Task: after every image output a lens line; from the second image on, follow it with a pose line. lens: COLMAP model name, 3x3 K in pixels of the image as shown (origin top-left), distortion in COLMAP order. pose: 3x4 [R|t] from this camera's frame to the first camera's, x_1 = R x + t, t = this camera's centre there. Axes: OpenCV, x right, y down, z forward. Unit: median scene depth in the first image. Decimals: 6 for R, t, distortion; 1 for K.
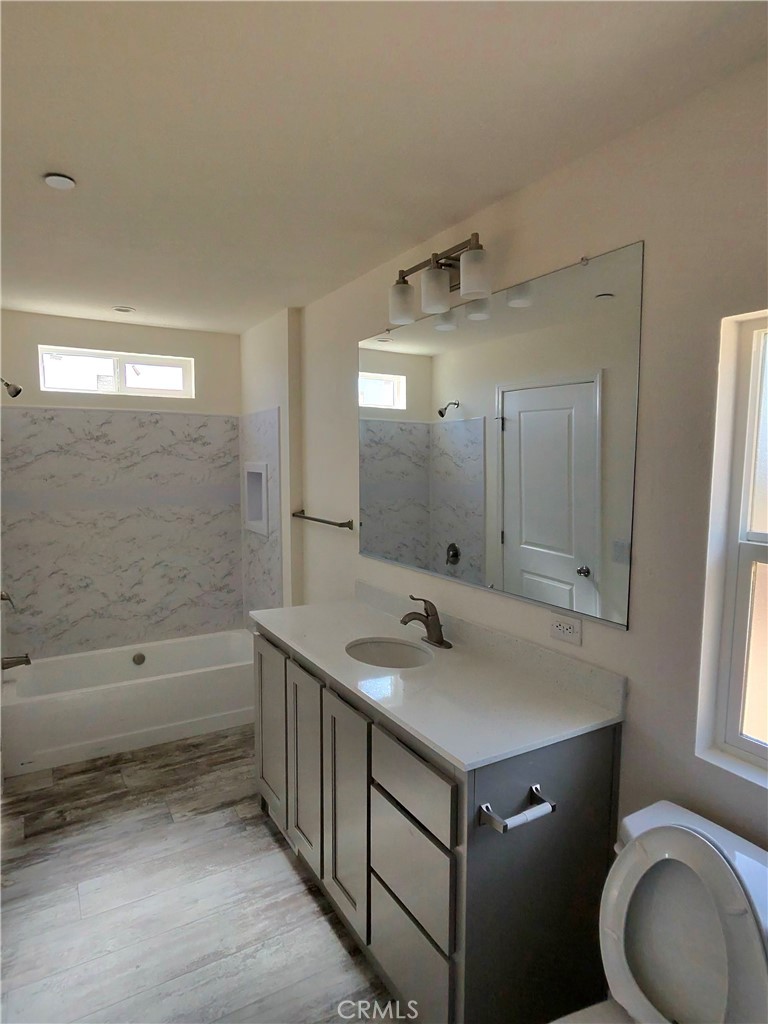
lens RADIAL K [[608.6, 0, 384.9], [0, 608.6, 521.0], [0, 0, 1]] dist [-0.015551, 0.000323]
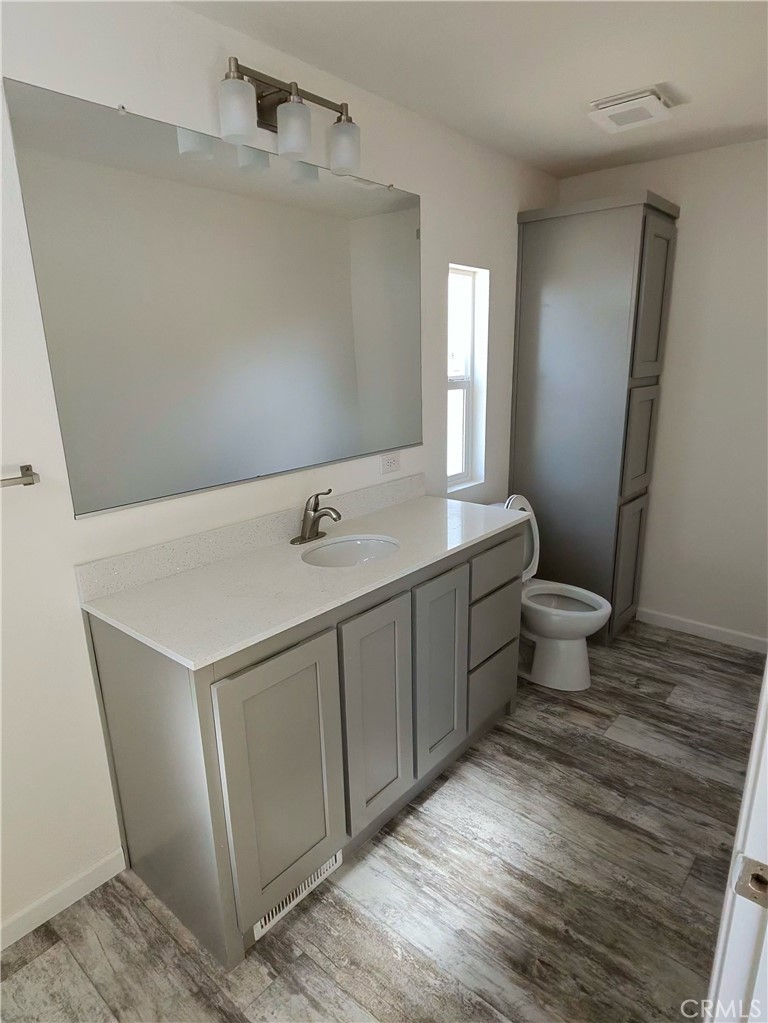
lens RADIAL K [[608.0, 0, 384.9], [0, 608.0, 520.4], [0, 0, 1]] dist [-0.015551, 0.000323]
pose [[-0.342096, -0.256163, 0.904074, -0.845148], [0.106106, 0.945440, 0.308034, -0.109642], [-0.933655, 0.201304, -0.296251, 1.221343]]
